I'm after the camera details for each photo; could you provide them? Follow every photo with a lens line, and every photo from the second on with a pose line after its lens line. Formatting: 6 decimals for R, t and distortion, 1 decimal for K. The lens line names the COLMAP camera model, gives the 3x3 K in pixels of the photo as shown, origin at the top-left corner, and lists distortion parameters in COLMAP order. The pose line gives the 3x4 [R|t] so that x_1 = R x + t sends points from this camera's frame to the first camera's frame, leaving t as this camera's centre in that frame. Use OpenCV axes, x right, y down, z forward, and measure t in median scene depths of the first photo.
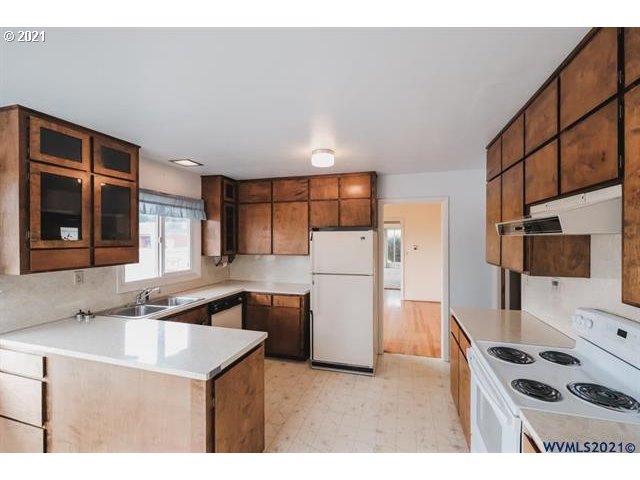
lens RADIAL K [[279.1, 0, 320.4], [0, 279.1, 240.3], [0, 0, 1]] dist [-0.003985, -0.000691]
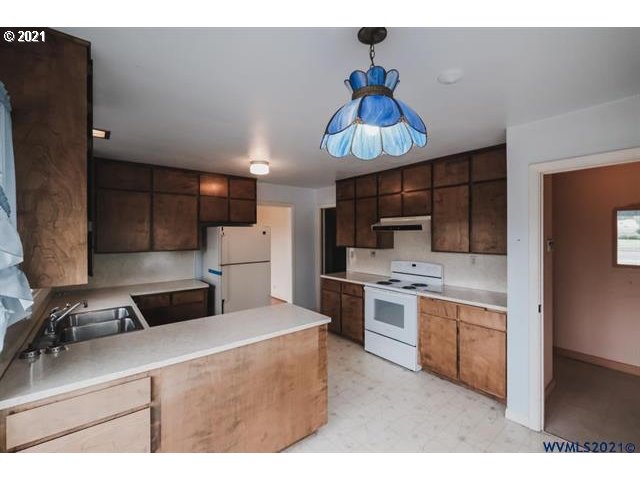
lens RADIAL K [[279.1, 0, 326.5], [0, 279.1, 234.8], [0, 0, 1]] dist [-0.003985, -0.000691]
pose [[0.554596, -0.006021, 0.832098, -0.725574], [0.008782, 0.999960, 0.001382, 0.003033], [-0.832073, 0.006540, 0.554627, 0.059119]]
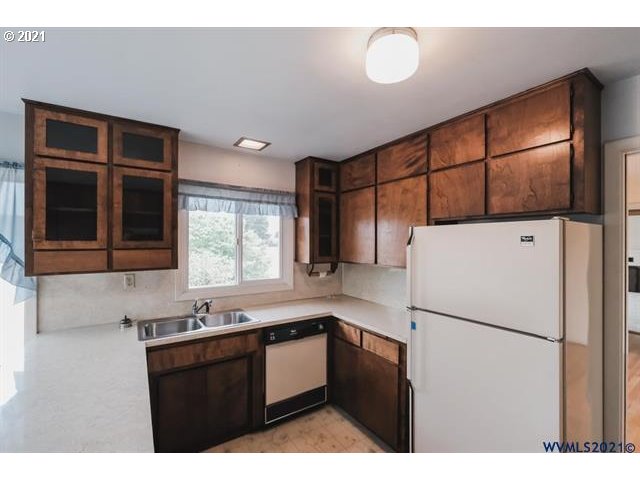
lens RADIAL K [[279.1, 0, 322.7], [0, 279.1, 240.8], [0, 0, 1]] dist [-0.003985, -0.000691]
pose [[0.772176, 0.001479, -0.635407, 0.174118], [-0.007923, 0.999942, -0.007301, -0.000046], [0.635360, 0.010672, 0.772142, 0.505865]]
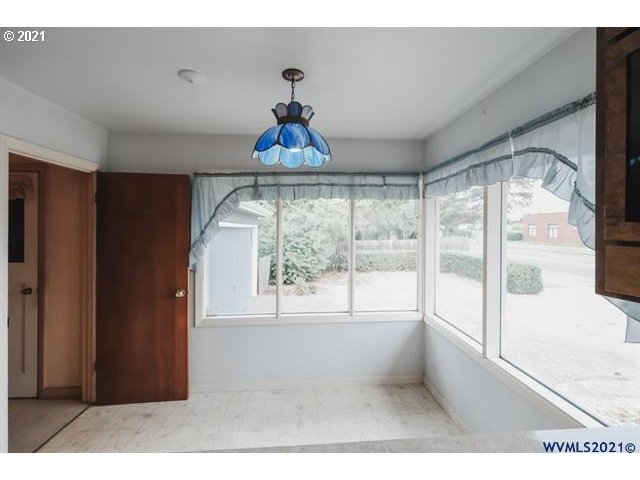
lens RADIAL K [[279.1, 0, 323.6], [0, 279.1, 228.1], [0, 0, 1]] dist [-0.003985, -0.000691]
pose [[-0.933160, -0.001652, -0.359456, -0.256284], [-0.002837, 0.999992, 0.002770, 0.005373], [0.359449, 0.003605, -0.933158, 0.709507]]
